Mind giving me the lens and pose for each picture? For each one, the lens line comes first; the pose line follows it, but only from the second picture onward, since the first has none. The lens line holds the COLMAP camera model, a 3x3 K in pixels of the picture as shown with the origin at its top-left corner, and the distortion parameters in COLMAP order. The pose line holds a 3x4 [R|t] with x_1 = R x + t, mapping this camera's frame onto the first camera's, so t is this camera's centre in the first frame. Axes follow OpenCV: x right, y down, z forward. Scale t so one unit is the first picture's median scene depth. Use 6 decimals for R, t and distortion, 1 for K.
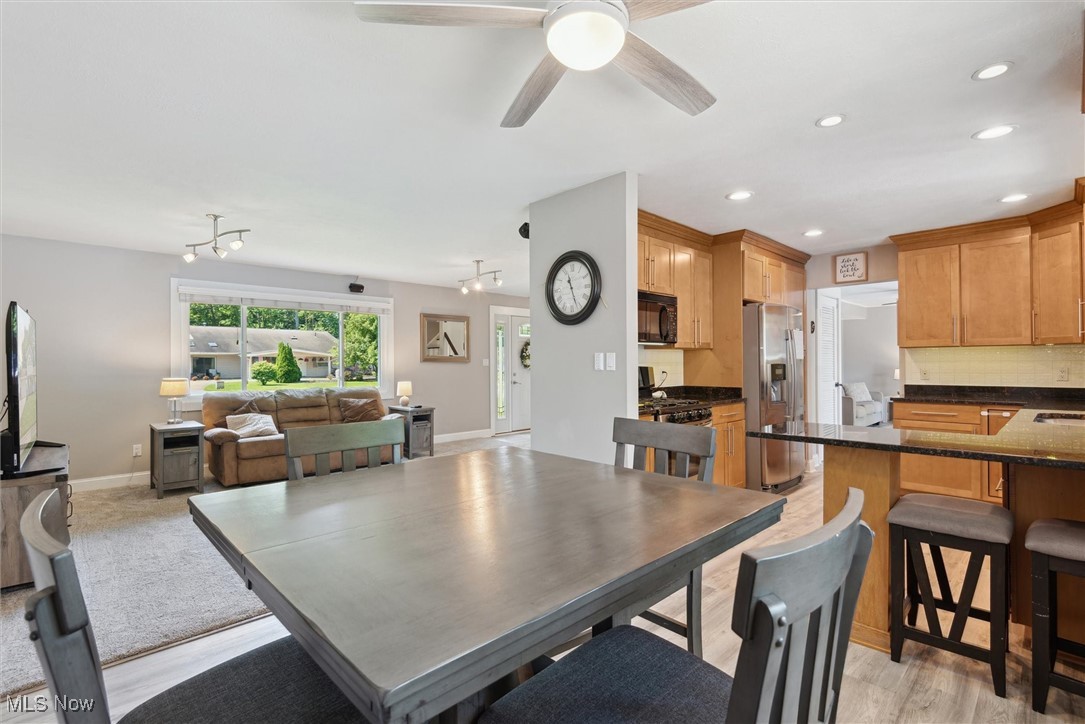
lens RADIAL K [[495.3, 0, 537.7], [0, 495.3, 355.3], [0, 0, 1]] dist [0.016364, -0.014075]
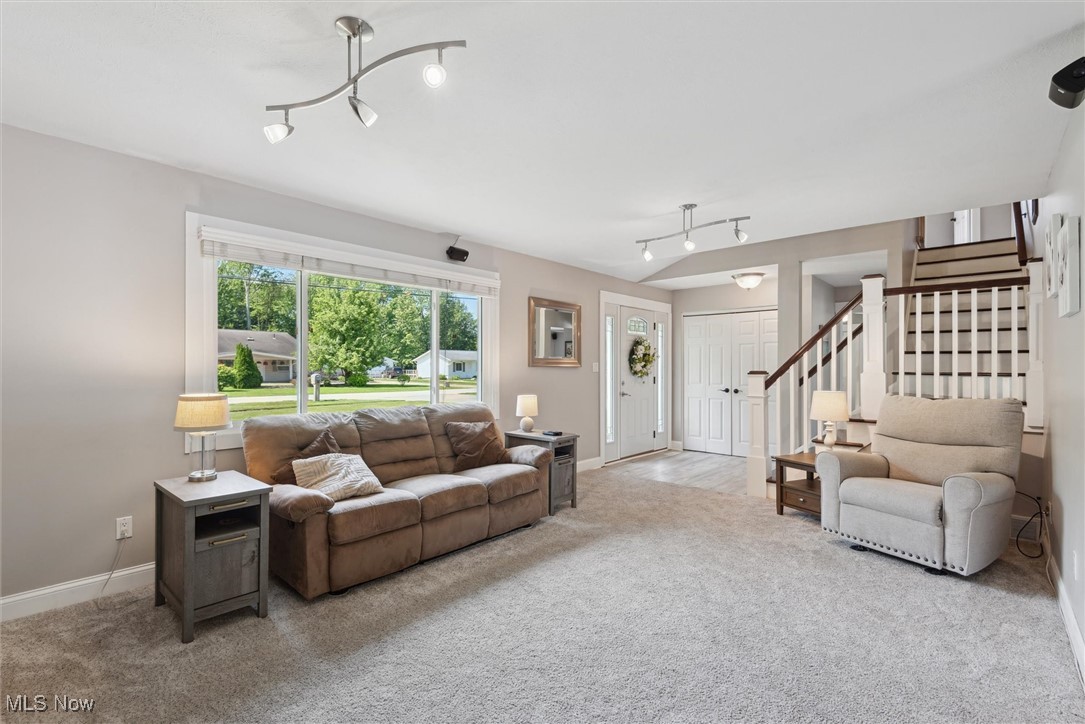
lens RADIAL K [[508.6, 0, 542.5], [0, 508.6, 362.0], [0, 0, 1]] dist [0.042187, -0.029518]
pose [[0.997586, 0.006791, 0.069116, -0.305272], [-0.007025, 0.999970, 0.003141, 0.006023], [-0.069093, -0.003619, 0.997604, 0.320219]]
